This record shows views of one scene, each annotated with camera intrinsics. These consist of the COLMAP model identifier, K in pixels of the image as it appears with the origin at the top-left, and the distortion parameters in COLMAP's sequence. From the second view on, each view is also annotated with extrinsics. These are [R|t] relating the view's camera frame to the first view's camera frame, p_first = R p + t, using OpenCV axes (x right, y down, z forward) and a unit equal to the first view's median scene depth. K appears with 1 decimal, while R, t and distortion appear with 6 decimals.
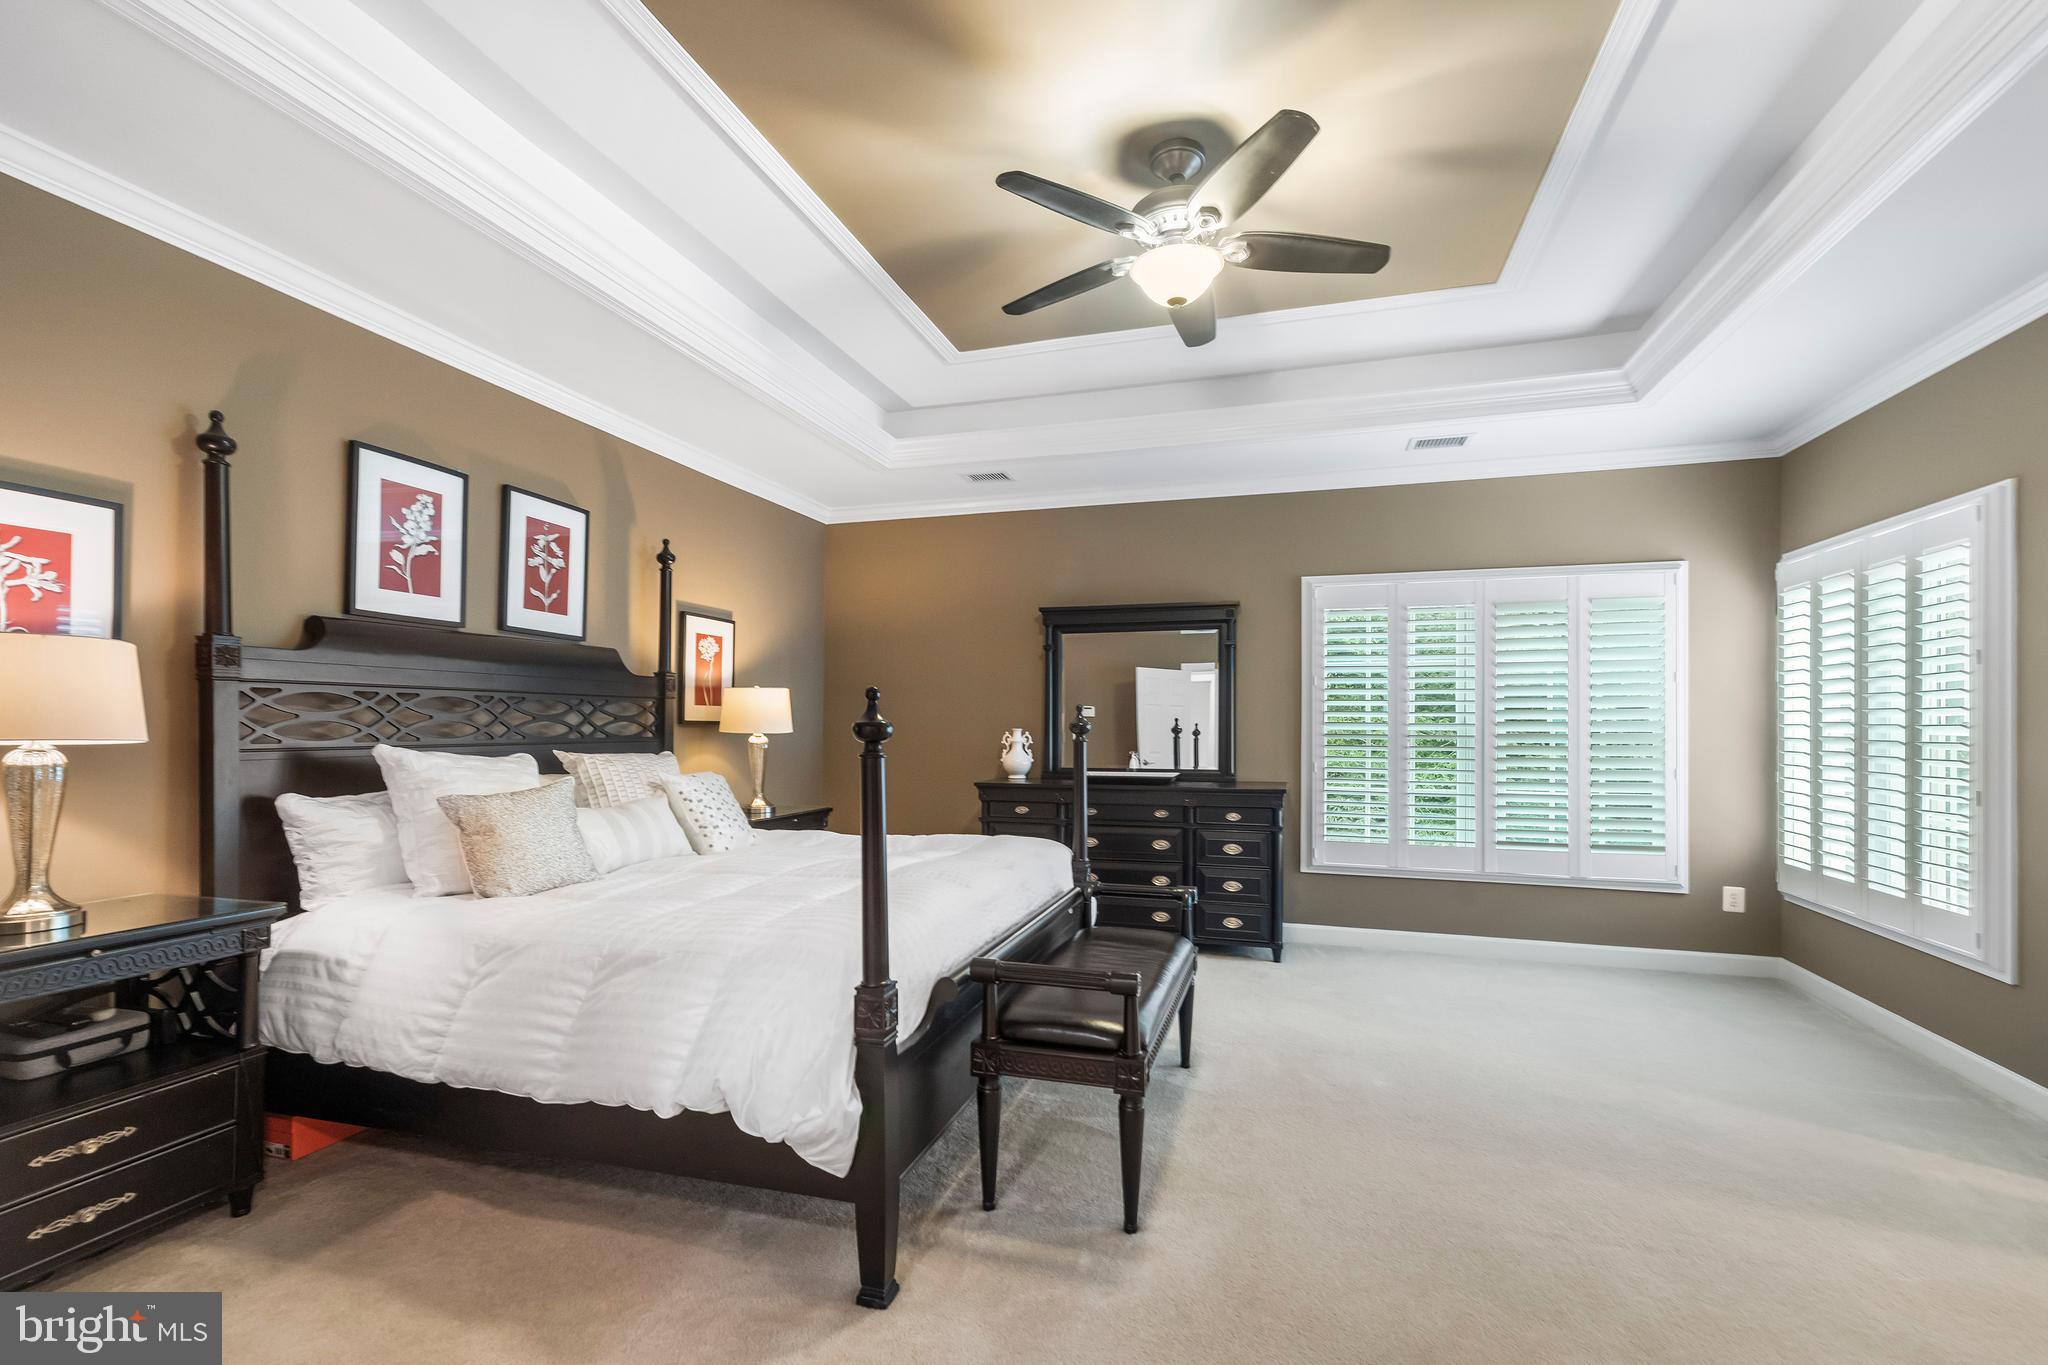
lens RADIAL K [[897.3, 0, 1022.9], [0, 897.3, 710.7], [0, 0, 1]] dist [0.002920, 0.000440]
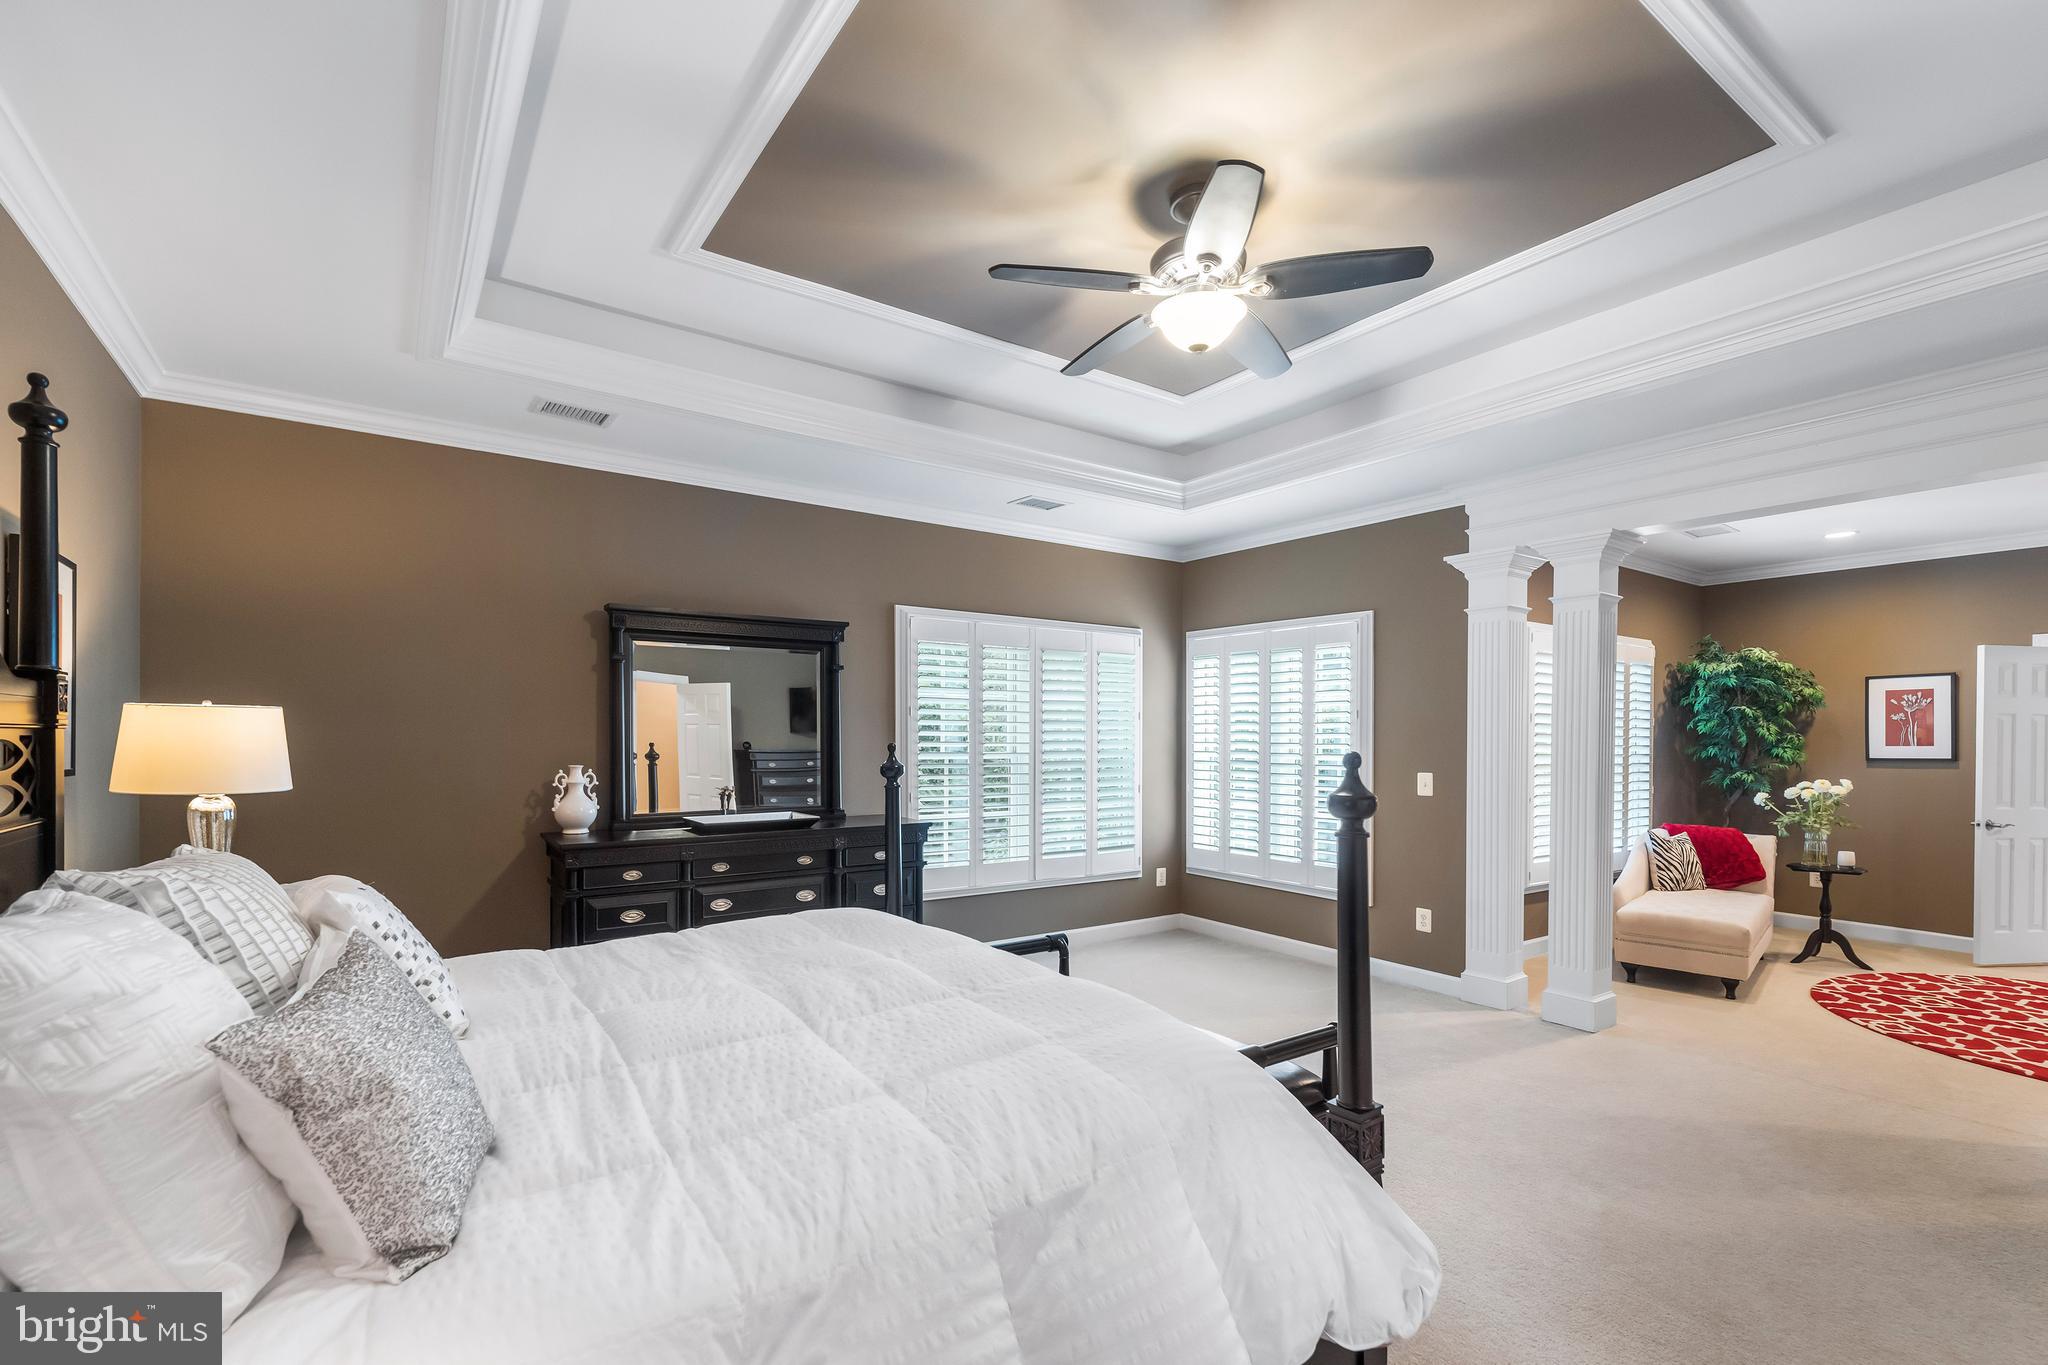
lens RADIAL K [[907.3, 0, 1021.0], [0, 907.3, 735.3], [0, 0, 1]] dist [0.002113, 0.000507]
pose [[0.613728, 0.000129, 0.789518, -0.425729], [-0.013109, 0.999864, 0.010026, -0.019240], [-0.789409, -0.016503, 0.613646, 0.301367]]
